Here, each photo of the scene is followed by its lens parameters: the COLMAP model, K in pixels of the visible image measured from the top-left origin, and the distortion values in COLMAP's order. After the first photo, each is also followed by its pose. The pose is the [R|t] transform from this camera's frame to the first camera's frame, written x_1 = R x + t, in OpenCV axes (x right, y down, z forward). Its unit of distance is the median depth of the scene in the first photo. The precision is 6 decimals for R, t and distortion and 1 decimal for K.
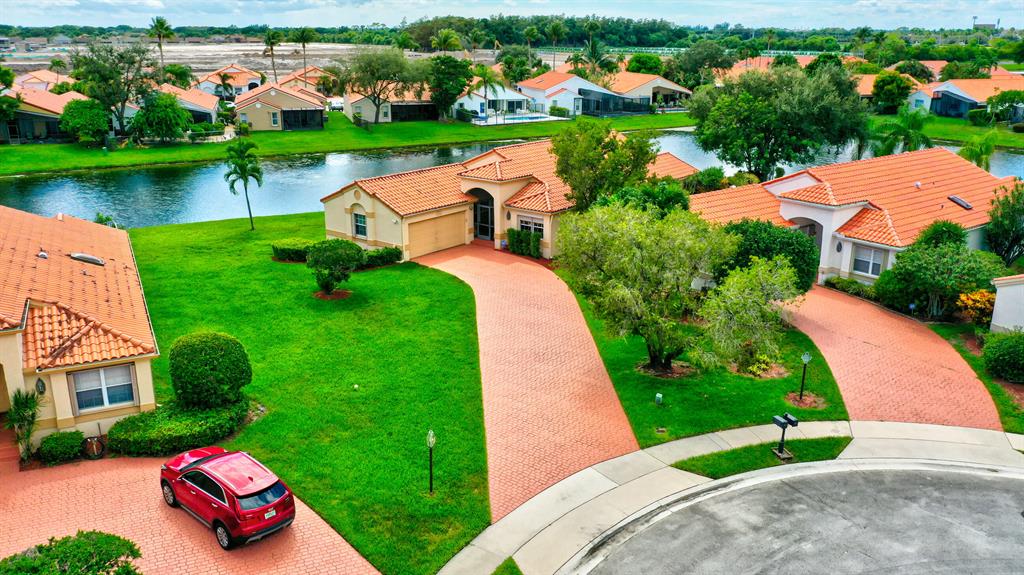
lens RADIAL K [[842.4, 0, 512.0], [0, 842.4, 287.5], [0, 0, 1]] dist [0.004375, -0.001974]
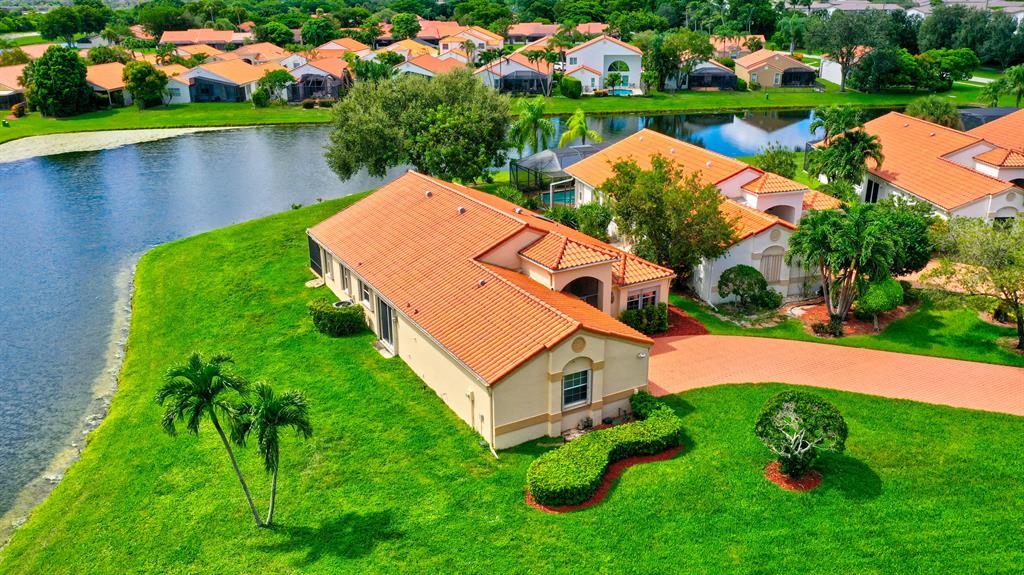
lens RADIAL K [[812.0, 0, 512.0], [0, 812.0, 287.5], [0, 0, 1]] dist [0.004080, -0.001421]
pose [[0.371256, -0.322481, 0.870733, -0.339514], [0.281312, 0.932744, 0.225503, -0.142394], [-0.884891, 0.161228, 0.437005, 0.366811]]
